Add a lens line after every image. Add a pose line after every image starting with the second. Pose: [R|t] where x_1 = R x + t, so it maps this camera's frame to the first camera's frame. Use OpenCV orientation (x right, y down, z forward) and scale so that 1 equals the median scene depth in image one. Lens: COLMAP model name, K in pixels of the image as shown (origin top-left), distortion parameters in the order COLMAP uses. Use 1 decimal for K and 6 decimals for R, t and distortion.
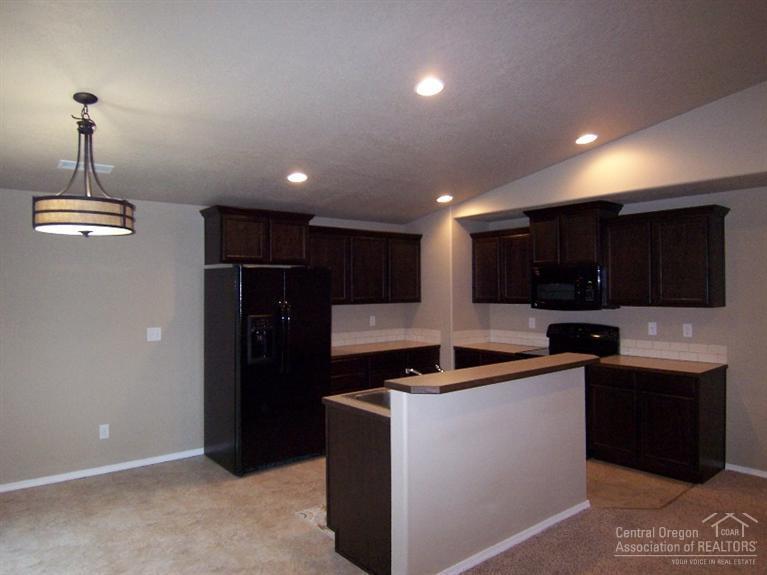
lens RADIAL K [[515.7, 0, 383.1], [0, 515.7, 286.0], [0, 0, 1]] dist [-0.014087, -0.011751]
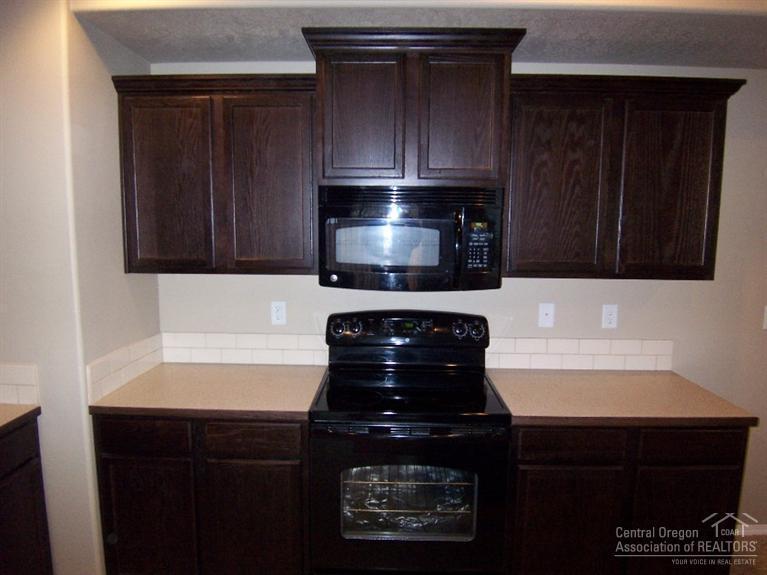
lens RADIAL K [[515.7, 0, 385.0], [0, 515.7, 285.0], [0, 0, 1]] dist [-0.014087, -0.011751]
pose [[0.660389, -0.076420, 0.747025, 0.022221], [-0.018257, 0.992880, 0.117711, -0.006082], [-0.750702, -0.091374, 0.654292, 0.703553]]
